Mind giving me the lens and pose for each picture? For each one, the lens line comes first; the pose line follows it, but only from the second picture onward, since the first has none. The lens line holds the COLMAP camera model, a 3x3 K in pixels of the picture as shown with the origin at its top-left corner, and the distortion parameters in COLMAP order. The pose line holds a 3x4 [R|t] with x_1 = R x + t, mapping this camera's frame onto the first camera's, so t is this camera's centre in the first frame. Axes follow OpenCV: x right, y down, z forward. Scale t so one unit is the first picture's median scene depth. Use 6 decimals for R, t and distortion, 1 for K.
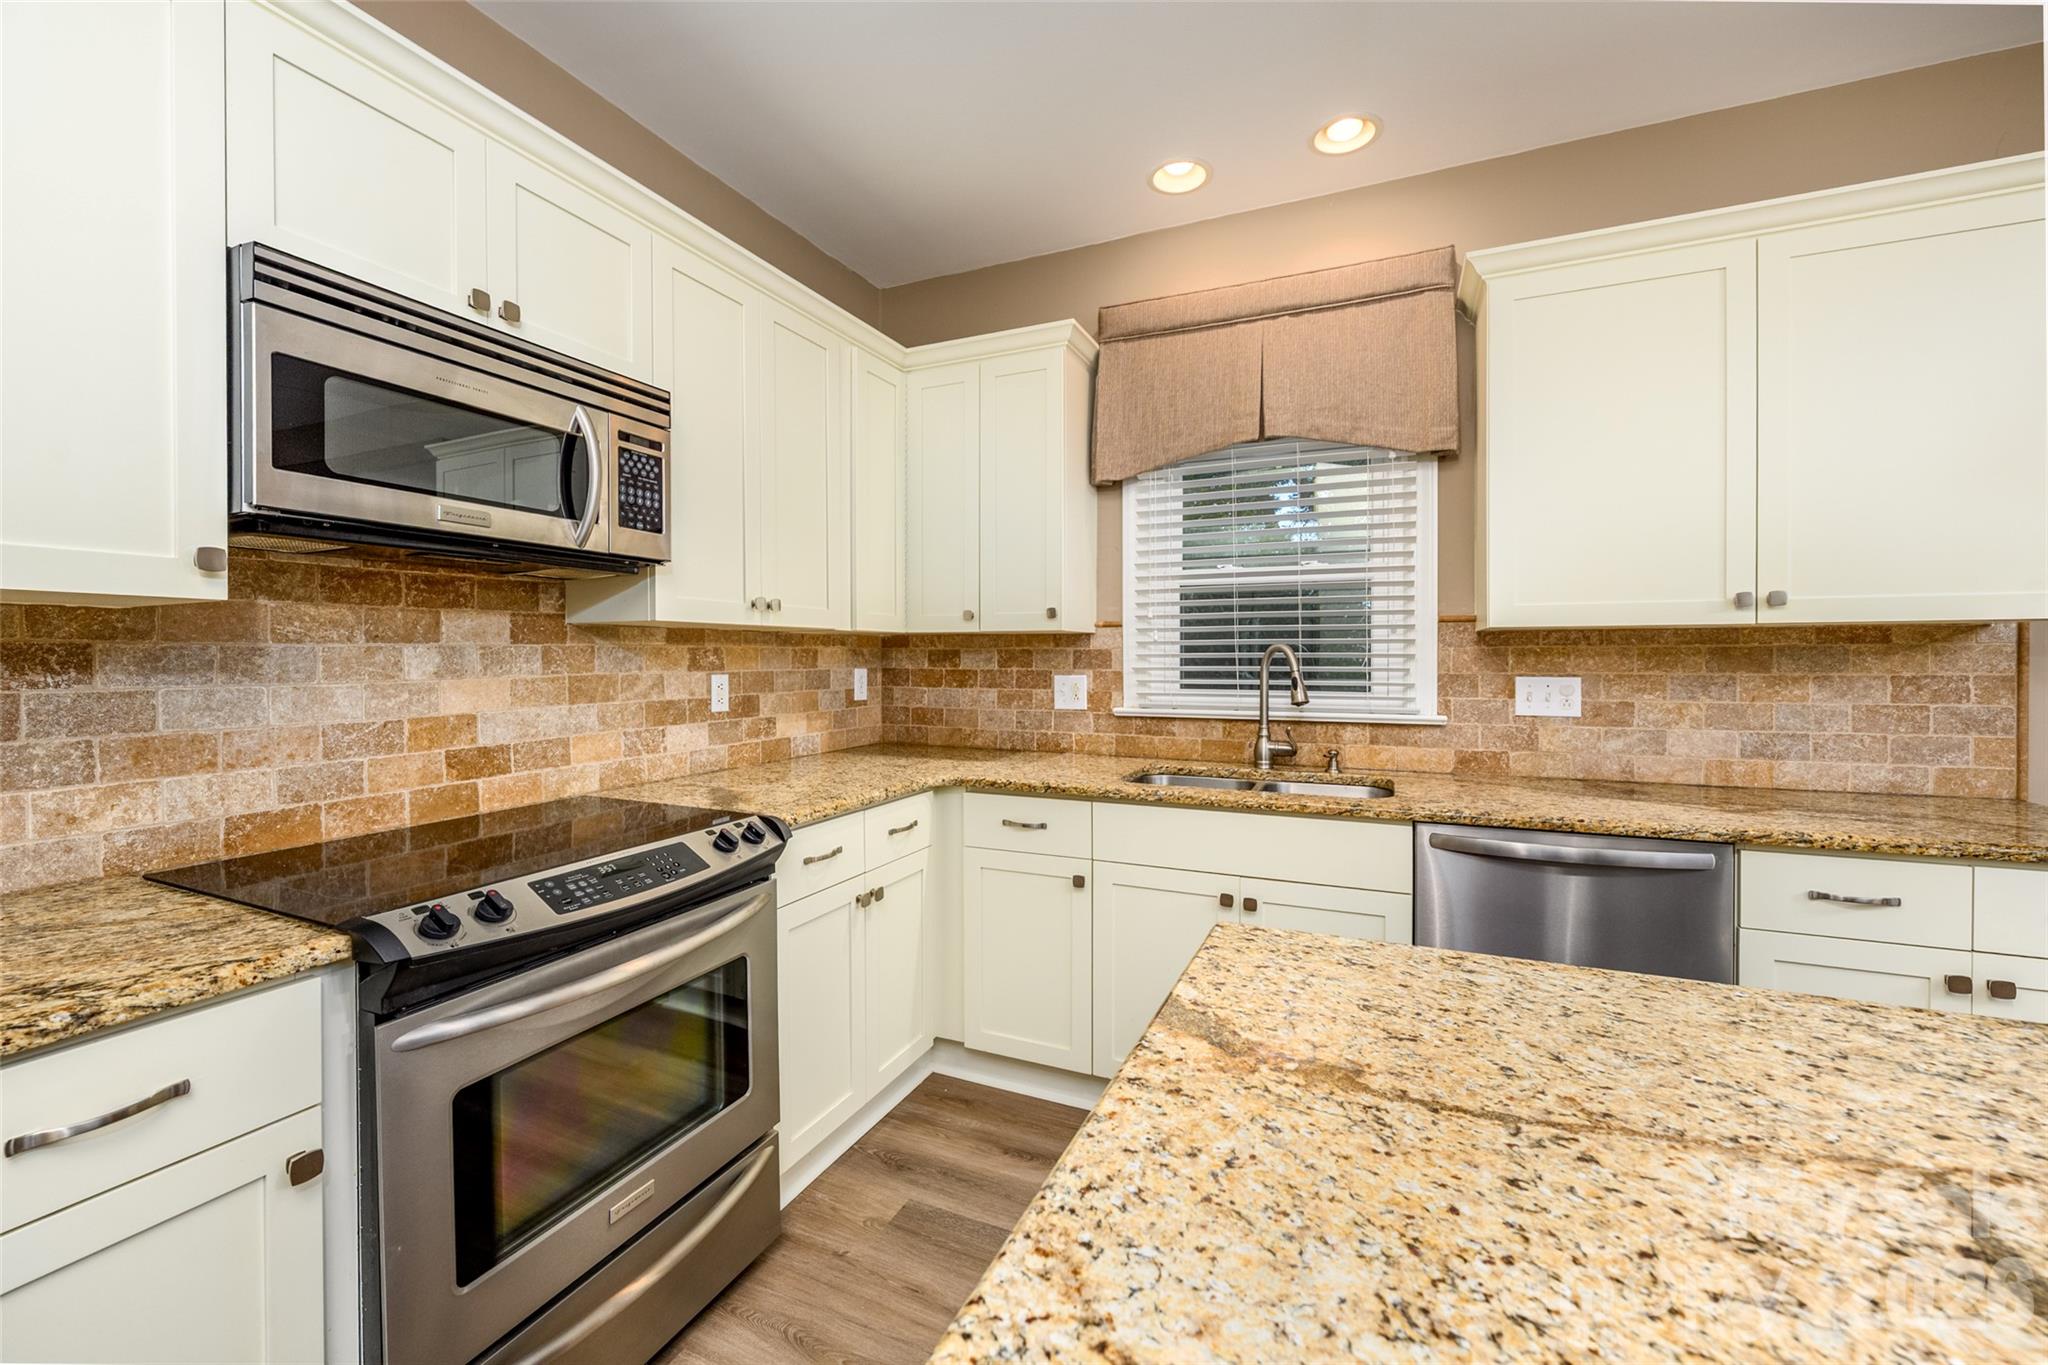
lens RADIAL K [[837.1, 0, 1017.8], [0, 837.1, 658.9], [0, 0, 1]] dist [-0.005832, 0.001740]
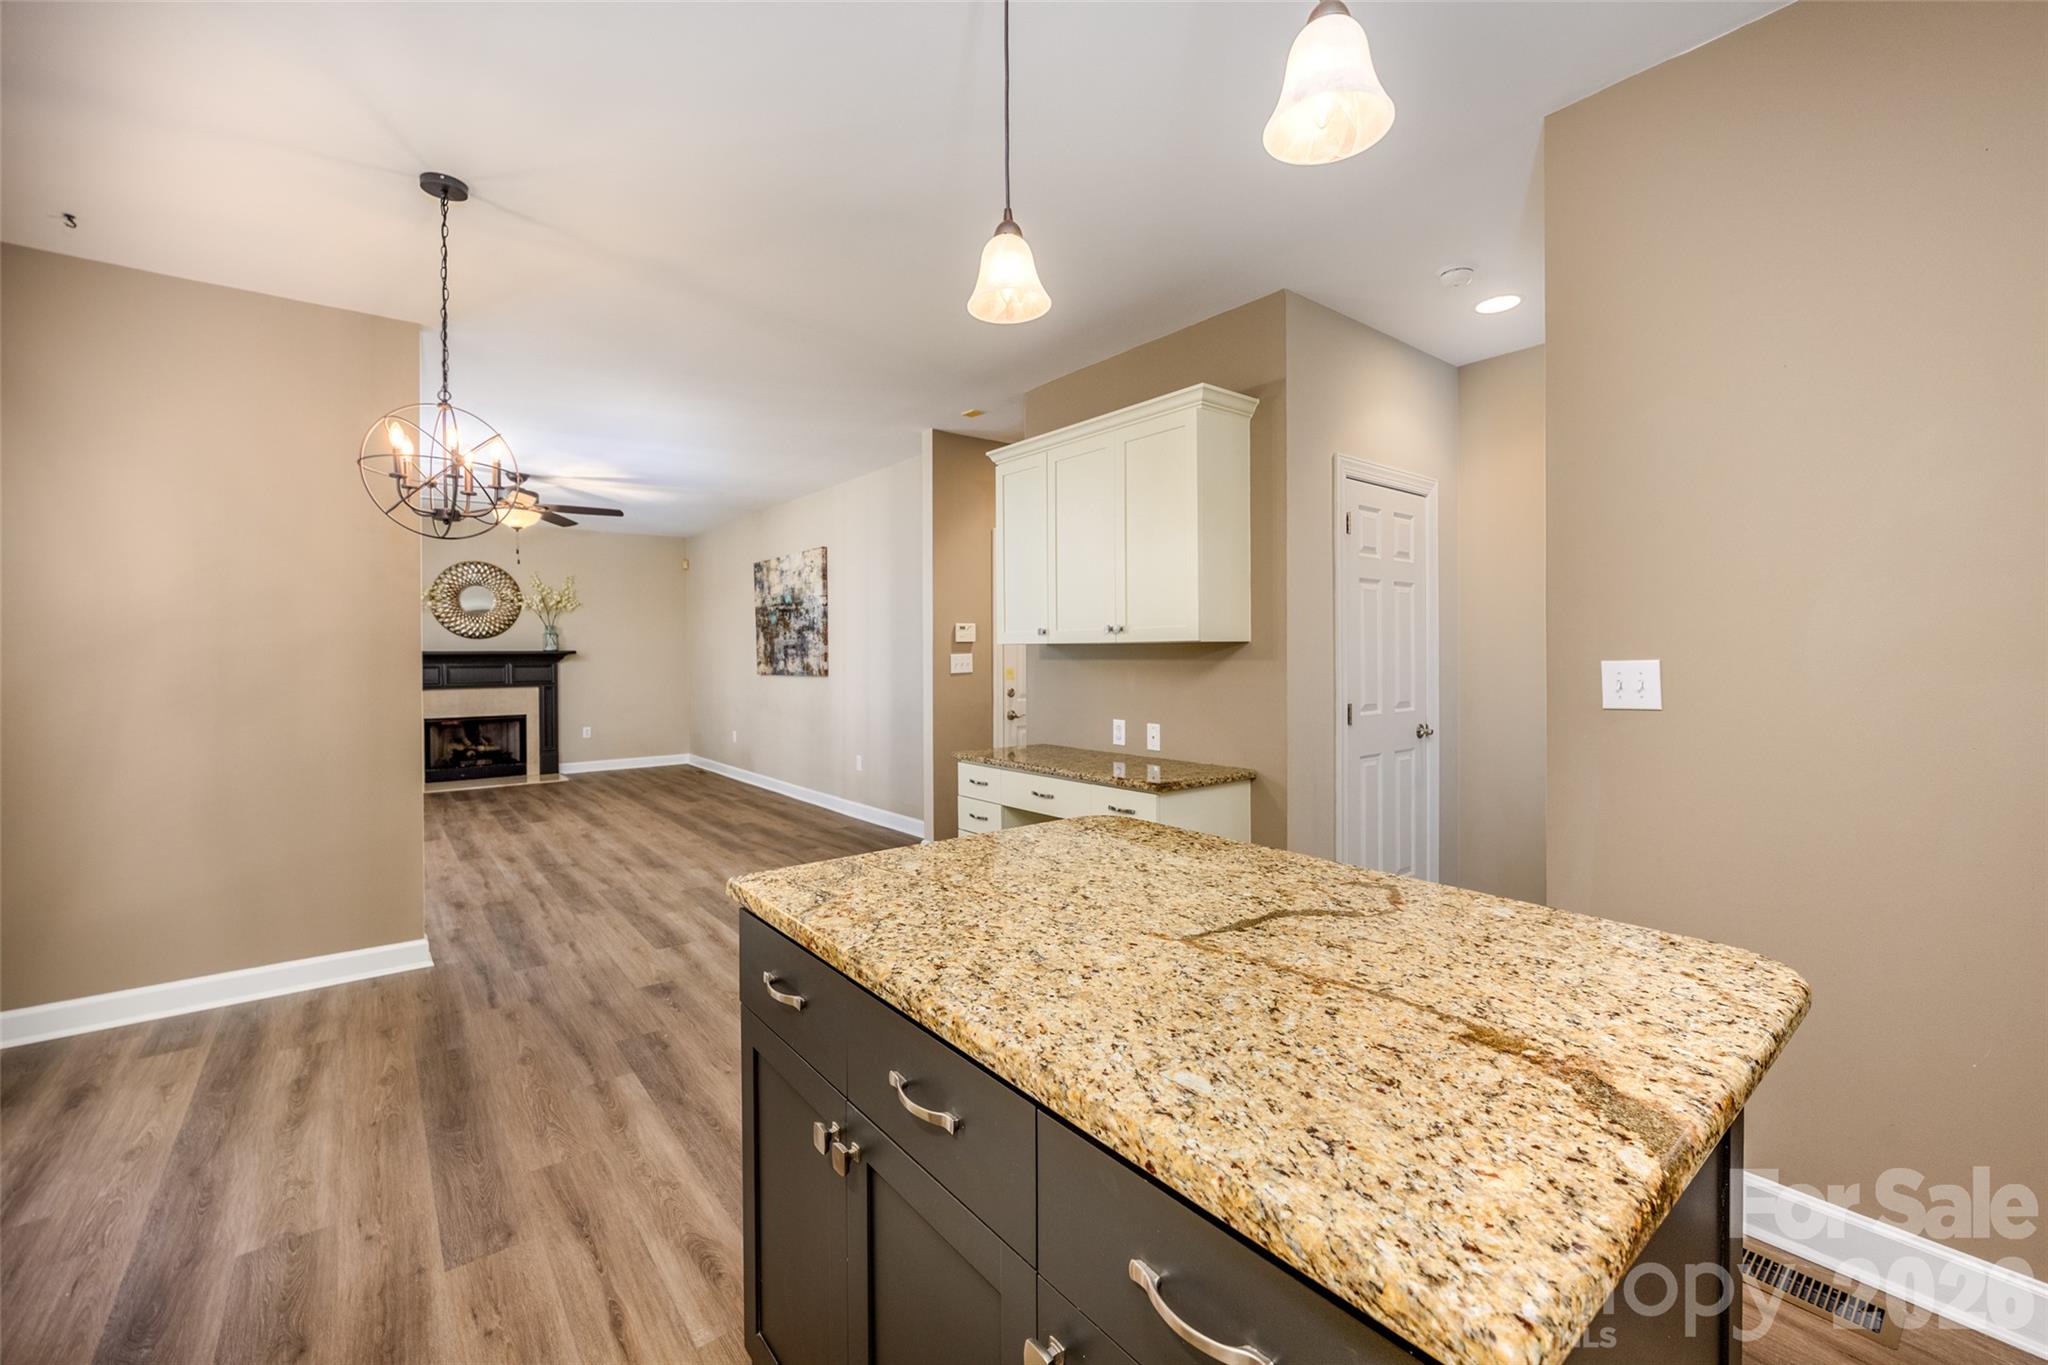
lens RADIAL K [[837.1, 0, 1023.8], [0, 837.1, 651.4], [0, 0, 1]] dist [-0.005832, 0.001740]
pose [[-0.888468, 0.005663, 0.458904, 0.149027], [0.005890, 0.999982, -0.000938, -0.017772], [-0.458901, 0.001869, -0.888486, 0.828878]]
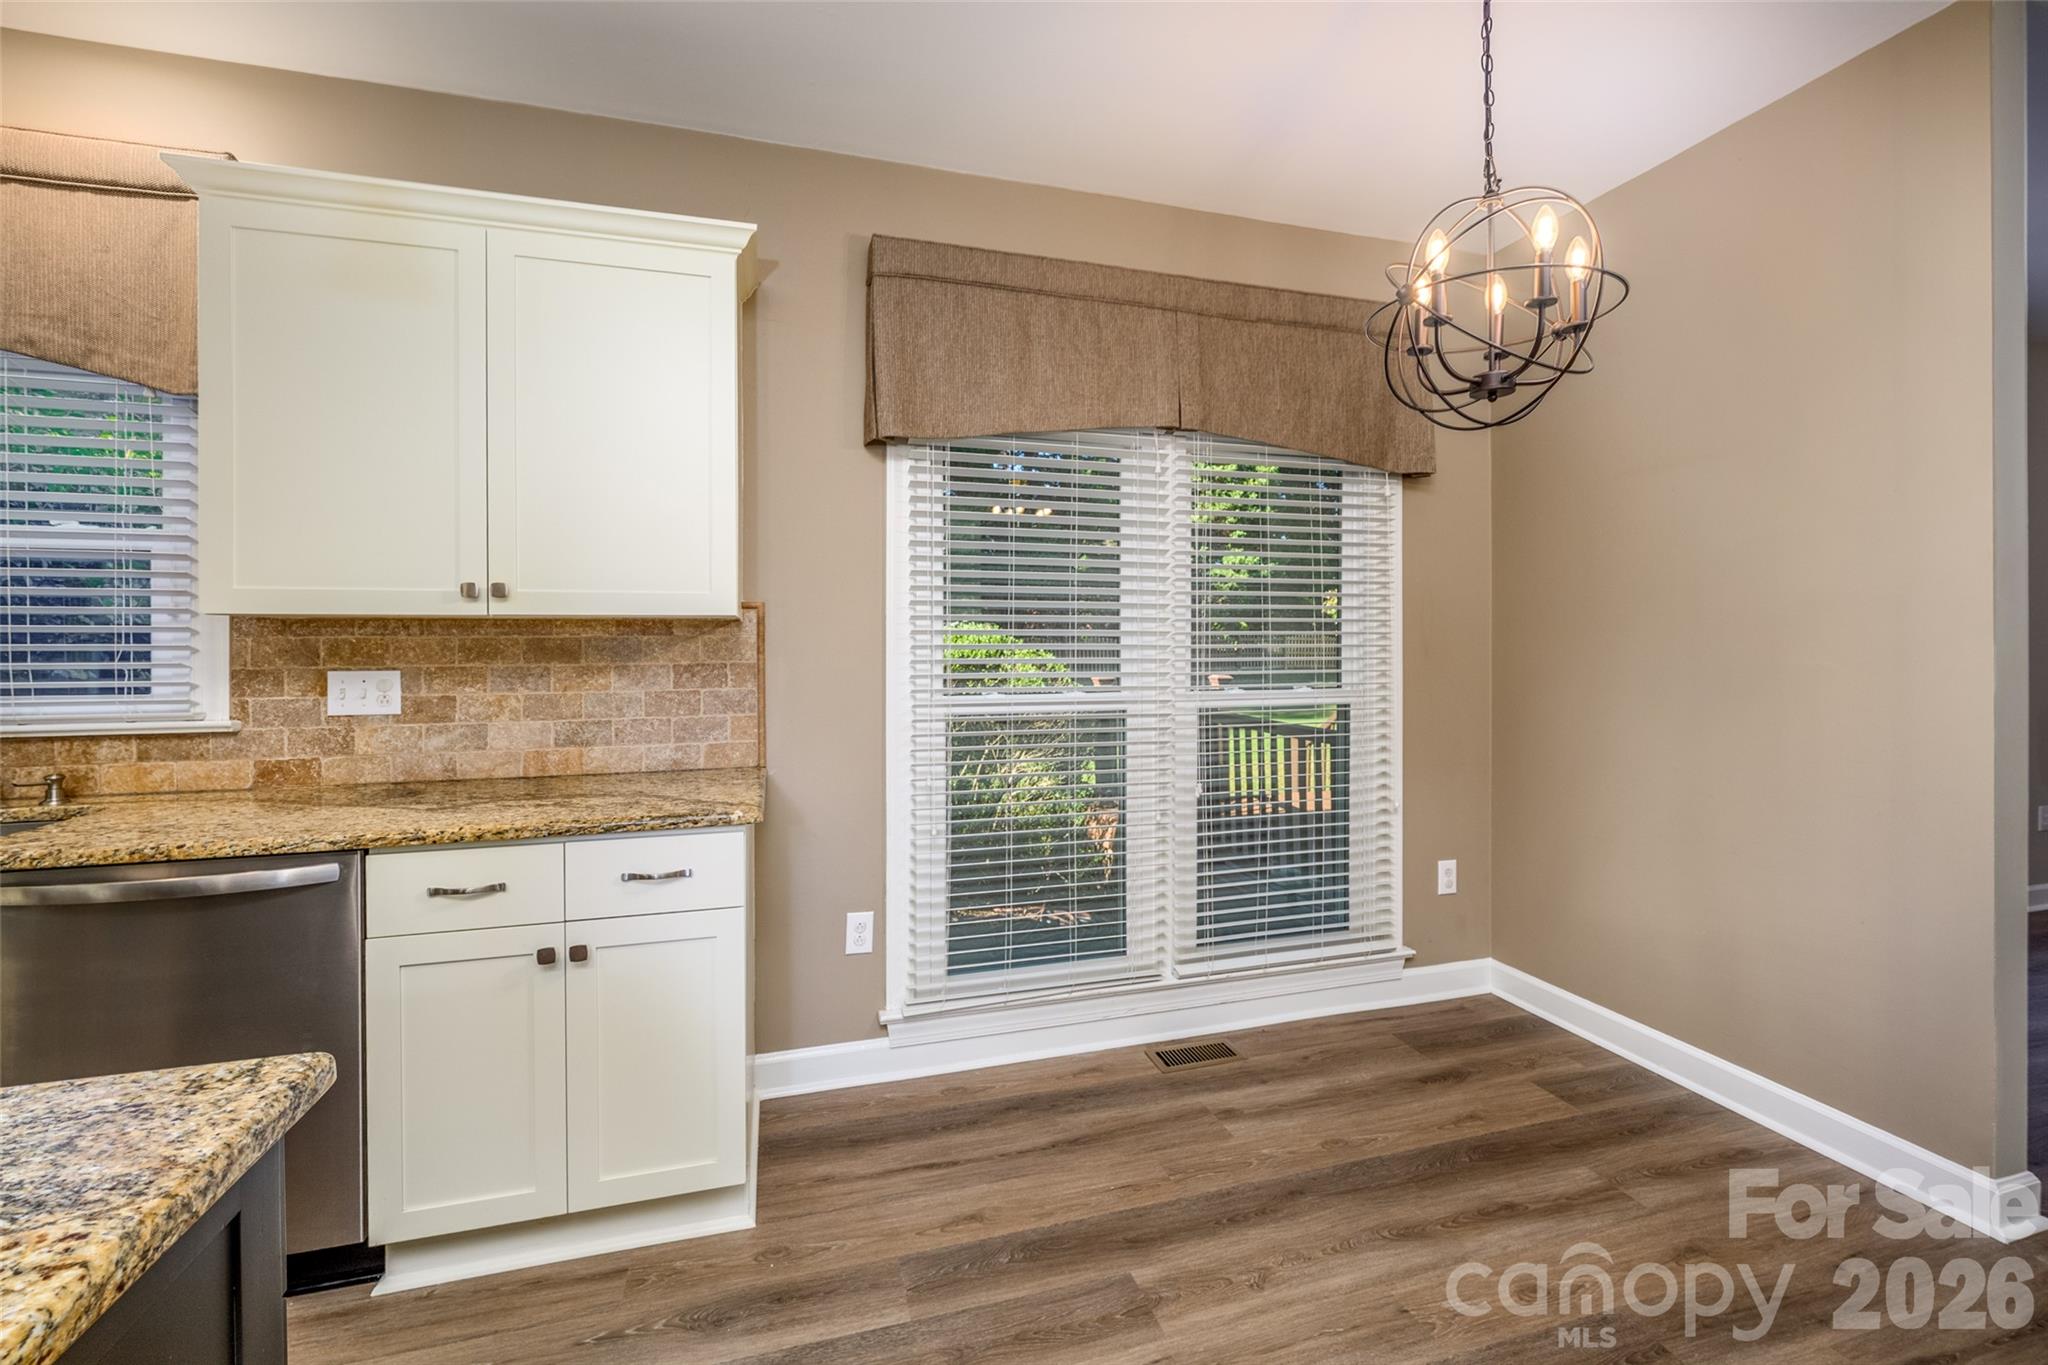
lens RADIAL K [[837.1, 0, 1023.0], [0, 837.1, 644.5], [0, 0, 1]] dist [-0.005832, 0.001740]
pose [[0.765175, -0.001708, 0.643820, 0.702023], [0.004695, 0.999985, -0.002928, -0.001161], [-0.643805, 0.005263, 0.765171, -0.163747]]
